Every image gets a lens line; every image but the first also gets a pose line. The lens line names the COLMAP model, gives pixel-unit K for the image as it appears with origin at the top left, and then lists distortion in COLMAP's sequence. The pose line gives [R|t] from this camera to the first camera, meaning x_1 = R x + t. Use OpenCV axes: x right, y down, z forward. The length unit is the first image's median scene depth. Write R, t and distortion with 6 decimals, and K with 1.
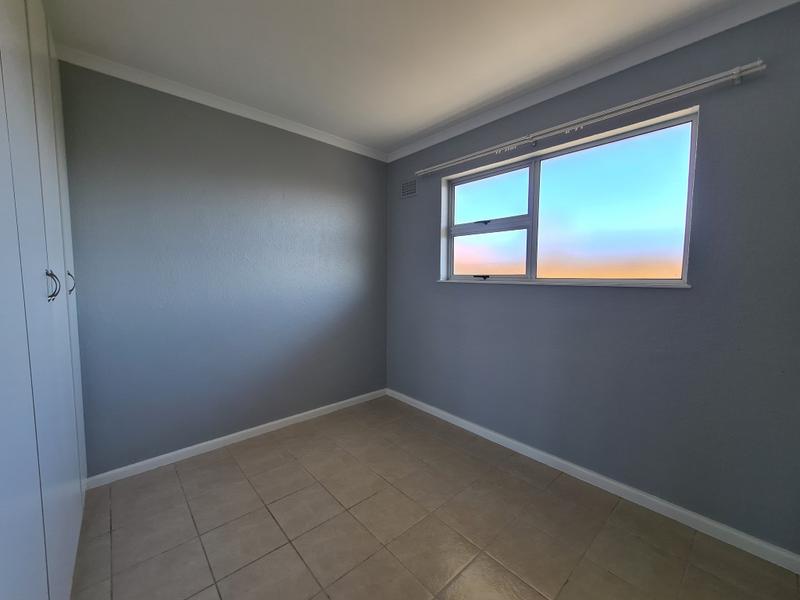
lens RADIAL K [[324.8, 0, 400.0], [0, 324.8, 300.0], [0, 0, 1]] dist [0.000436, -0.000073]
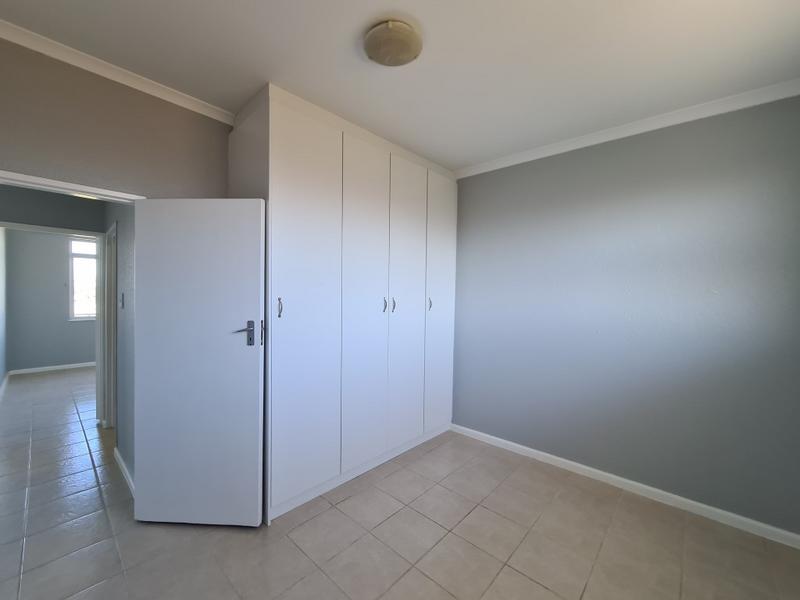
lens RADIAL K [[324.8, 0, 400.0], [0, 324.8, 300.0], [0, 0, 1]] dist [0.000436, -0.000073]
pose [[0.104269, 0.004913, -0.994537, 0.607843], [-0.099348, 0.995038, -0.005500, -0.033256], [0.989575, 0.099379, 0.104240, 0.489943]]
